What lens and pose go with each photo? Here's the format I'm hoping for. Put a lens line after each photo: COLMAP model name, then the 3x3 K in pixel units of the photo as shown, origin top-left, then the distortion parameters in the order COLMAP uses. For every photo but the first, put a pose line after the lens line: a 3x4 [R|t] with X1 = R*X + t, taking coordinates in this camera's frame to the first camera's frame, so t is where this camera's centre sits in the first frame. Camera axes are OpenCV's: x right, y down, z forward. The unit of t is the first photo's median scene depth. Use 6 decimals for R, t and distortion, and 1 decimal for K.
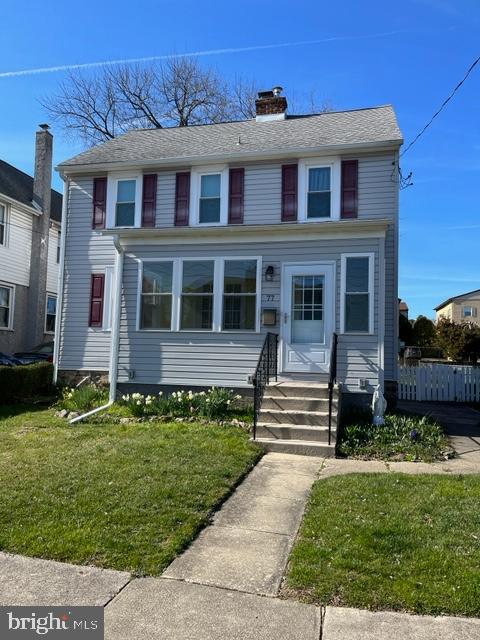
lens RADIAL K [[531.0, 0, 240.0], [0, 531.0, 320.0], [0, 0, 1]] dist [0.100159, -0.166900]
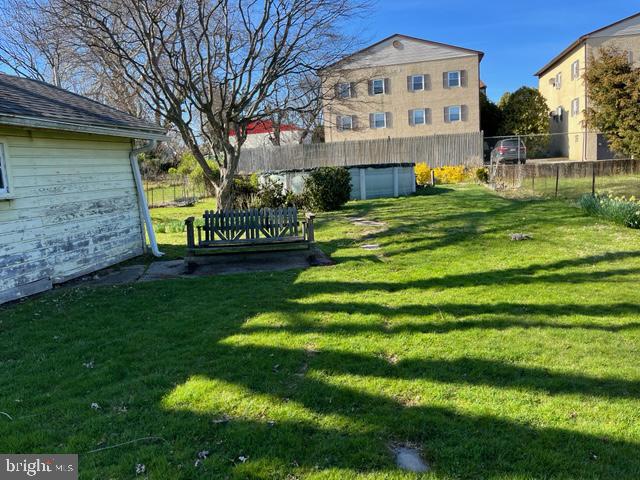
lens RADIAL K [[531.0, 0, 320.0], [0, 531.0, 240.0], [0, 0, 1]] dist [0.100159, -0.166900]
pose [[0.996082, -0.083638, 0.028711, 0.110547], [0.076787, 0.979111, 0.188268, 0.031840], [-0.043857, -0.185326, 0.981698, 0.458042]]
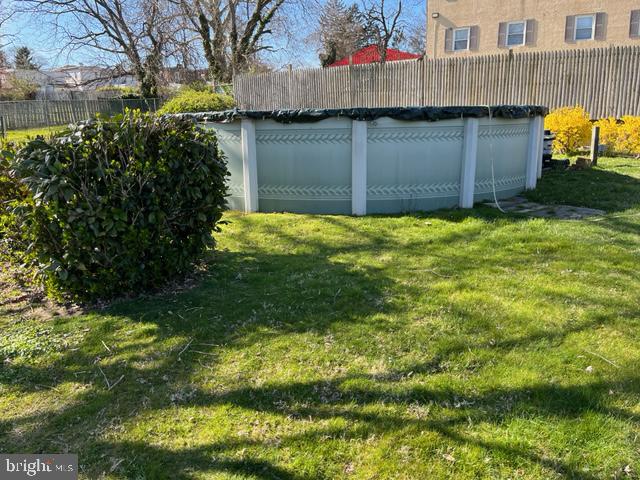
lens RADIAL K [[531.0, 0, 320.0], [0, 531.0, 240.0], [0, 0, 1]] dist [0.100159, -0.166900]
pose [[0.973858, 0.005595, -0.227088, 0.154015], [0.059462, 0.958560, 0.278618, 0.042089], [0.219236, -0.284837, 0.933168, 0.627604]]
